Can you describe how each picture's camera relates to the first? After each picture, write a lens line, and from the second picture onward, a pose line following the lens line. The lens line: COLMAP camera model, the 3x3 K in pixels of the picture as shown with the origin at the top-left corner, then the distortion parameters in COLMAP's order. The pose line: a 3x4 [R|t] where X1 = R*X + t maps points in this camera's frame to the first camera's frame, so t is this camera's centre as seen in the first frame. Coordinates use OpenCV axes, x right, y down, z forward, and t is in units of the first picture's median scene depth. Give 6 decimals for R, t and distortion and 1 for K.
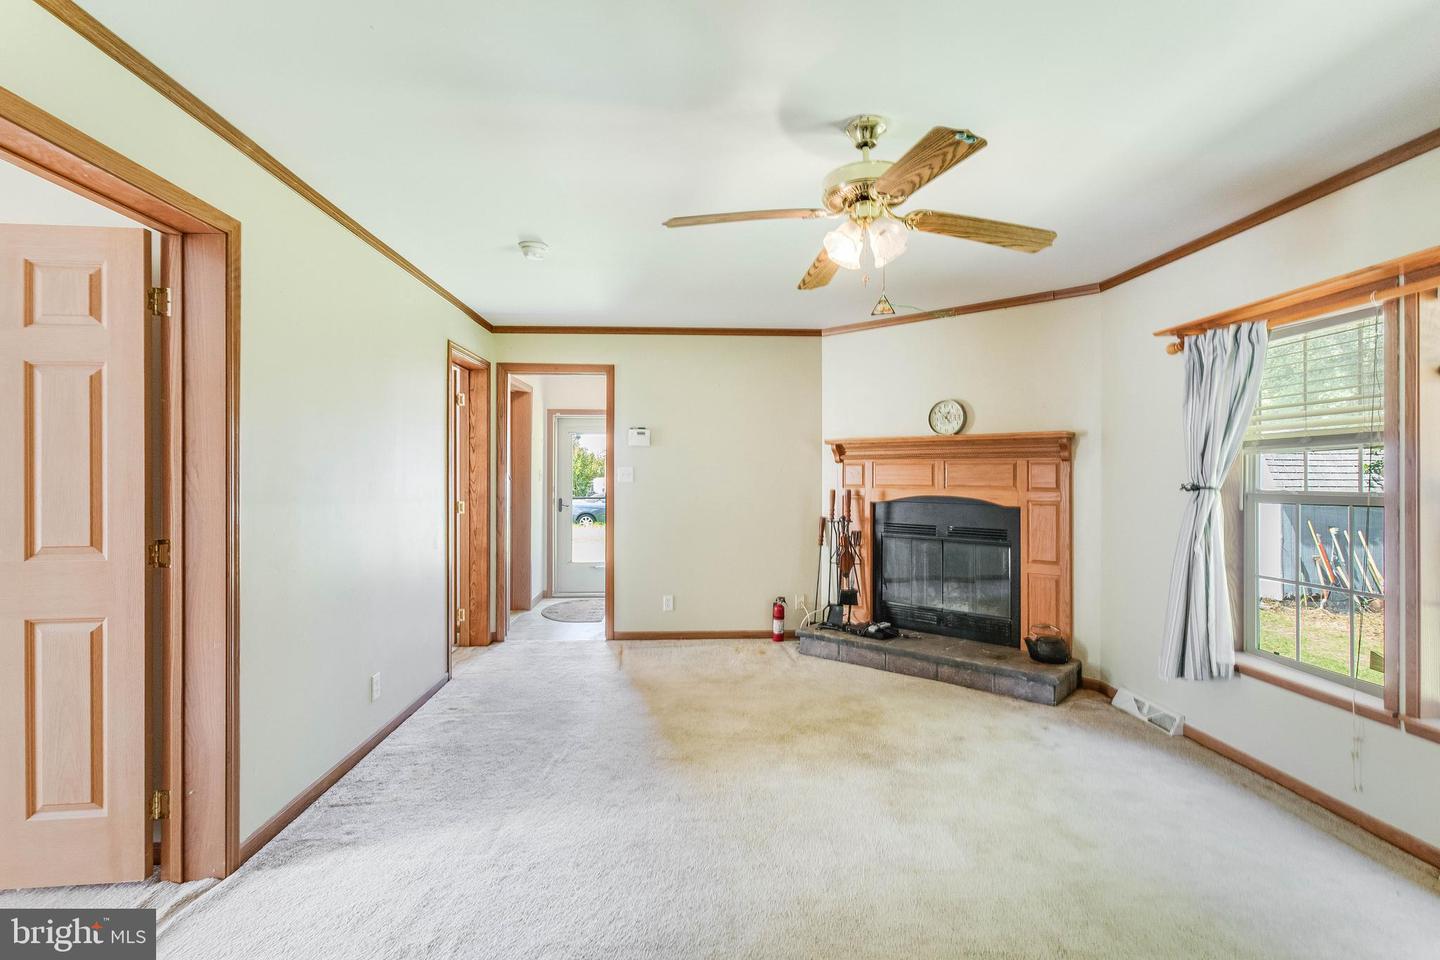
lens RADIAL K [[669.2, 0, 720.0], [0, 669.2, 470.3], [0, 0, 1]] dist [0.004051, 0.001741]
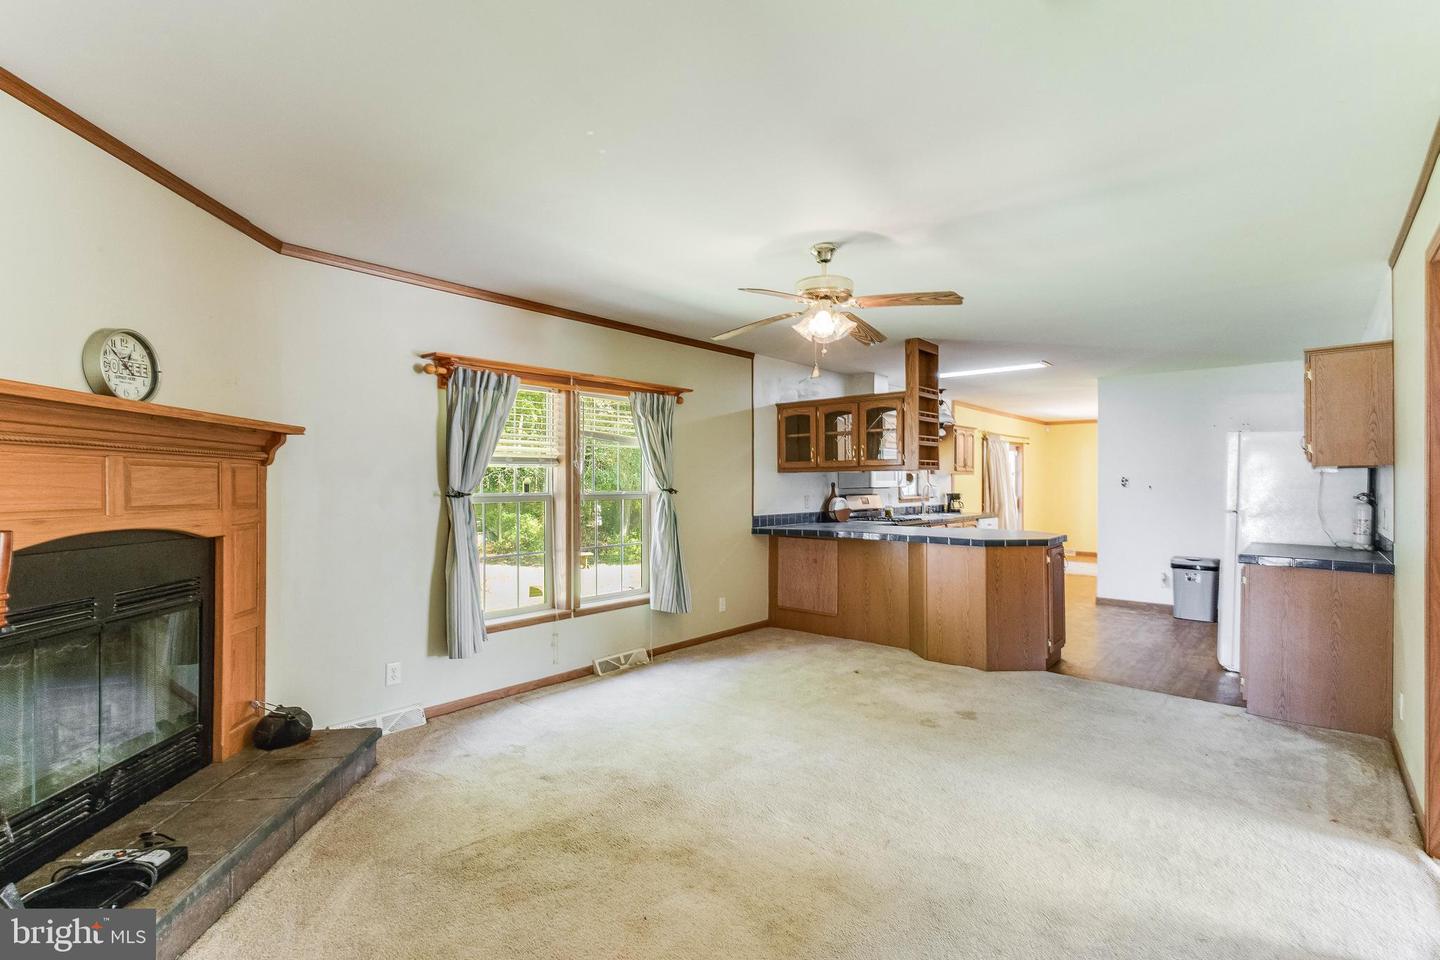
lens RADIAL K [[694.2, 0, 719.9], [0, 694.2, 483.6], [0, 0, 1]] dist [0.001166, 0.000113]
pose [[-0.730854, -0.009742, 0.682464, -0.317218], [-0.011151, 0.999935, 0.002332, -0.000470], [-0.682443, -0.005906, -0.730915, 1.088674]]
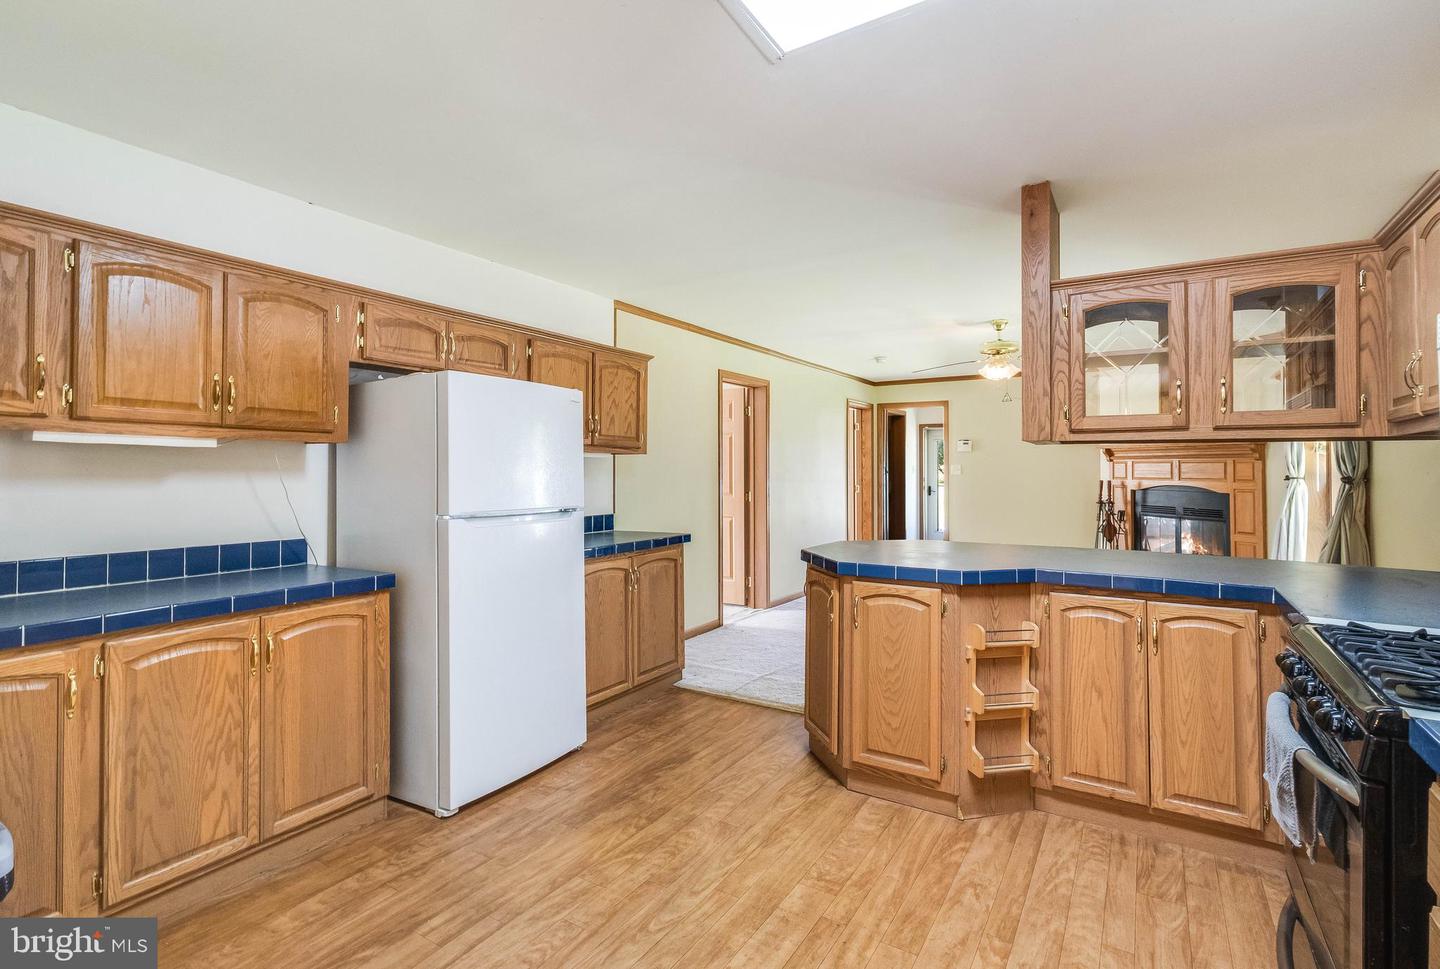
lens RADIAL K [[669.2, 0, 730.2], [0, 669.2, 459.6], [0, 0, 1]] dist [0.004051, 0.001741]
pose [[0.823491, -0.007545, -0.567279, 0.361452], [0.003044, 0.999956, -0.008880, -0.005455], [0.567321, 0.005586, 0.823478, -0.686381]]
